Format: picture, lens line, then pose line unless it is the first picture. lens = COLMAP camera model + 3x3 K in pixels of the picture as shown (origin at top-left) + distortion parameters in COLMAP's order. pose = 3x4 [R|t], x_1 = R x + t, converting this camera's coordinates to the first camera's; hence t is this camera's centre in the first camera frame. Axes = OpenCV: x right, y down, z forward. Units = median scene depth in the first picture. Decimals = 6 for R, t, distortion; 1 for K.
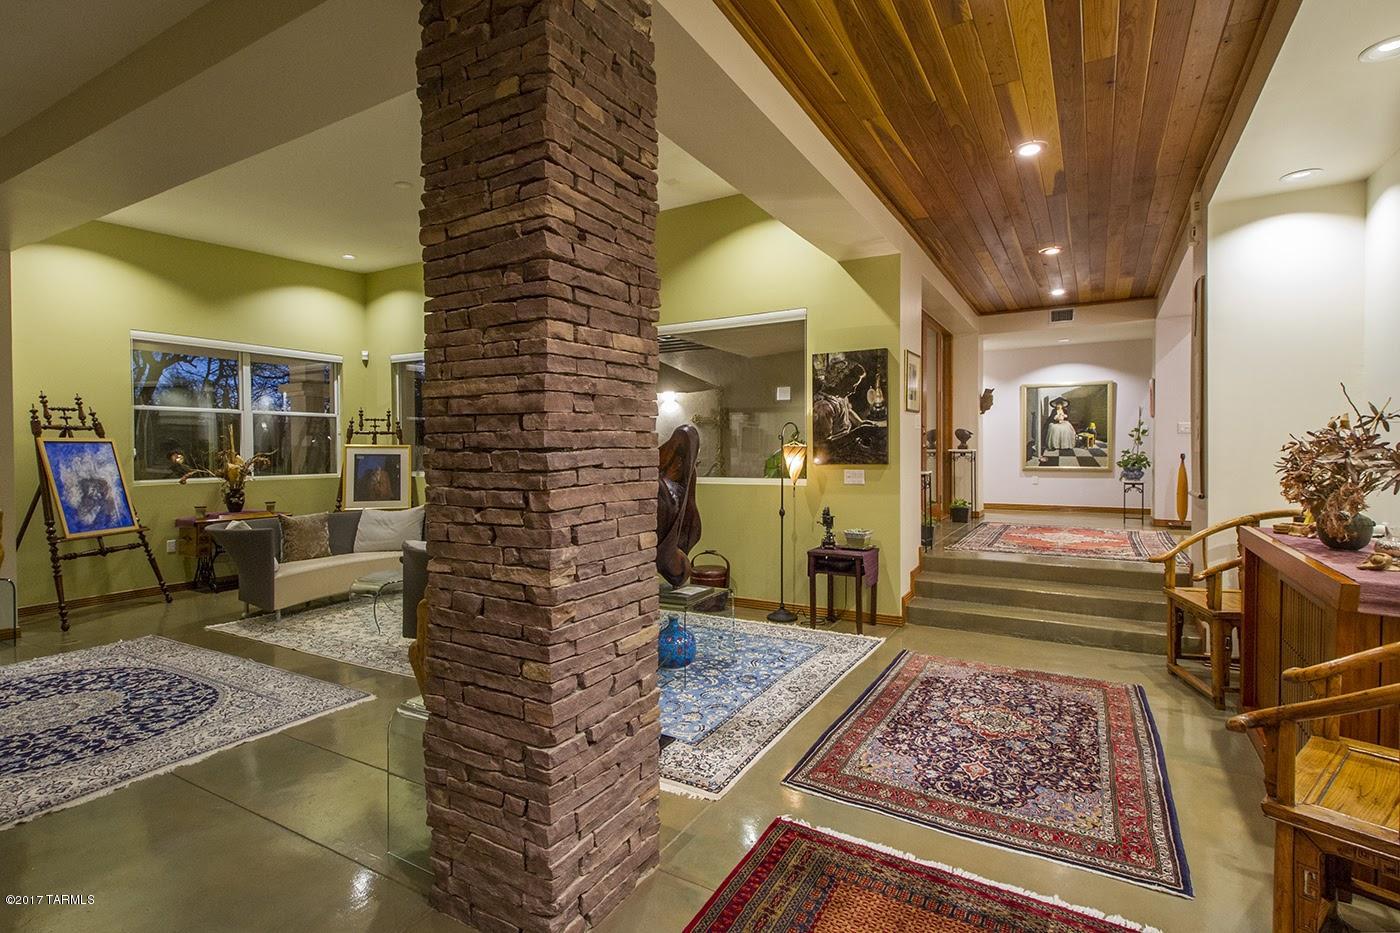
lens RADIAL K [[647.3, 0, 688.3], [0, 647.3, 458.8], [0, 0, 1]] dist [0.012865, -0.014533]
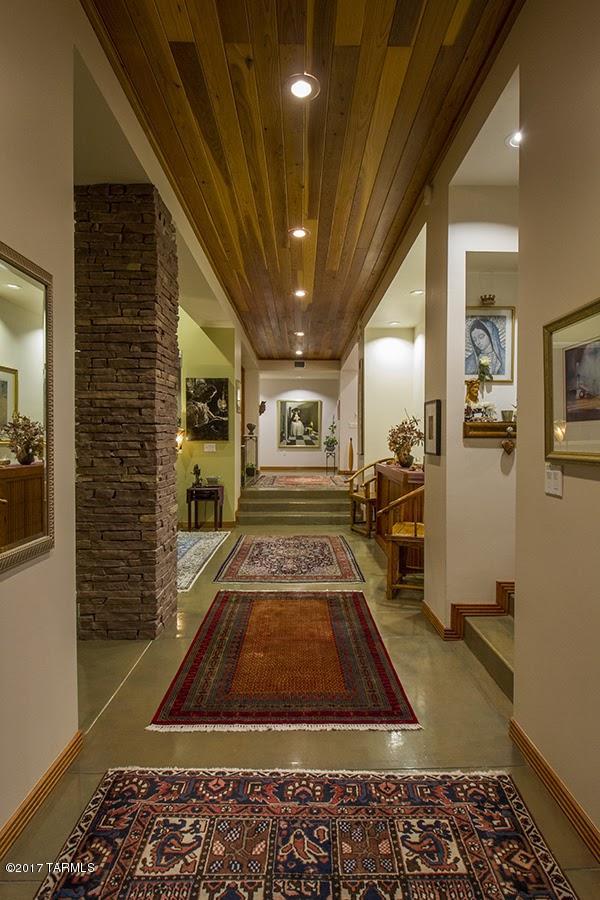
lens RADIAL K [[444.4, 0, 284.5], [0, 444.4, 444.7], [0, 0, 1]] dist [-0.043238, 0.000121]
pose [[0.871353, 0.000577, 0.490656, -0.177806], [-0.002039, 0.999995, 0.002444, 0.017245], [-0.490652, -0.003130, 0.871350, -0.191342]]
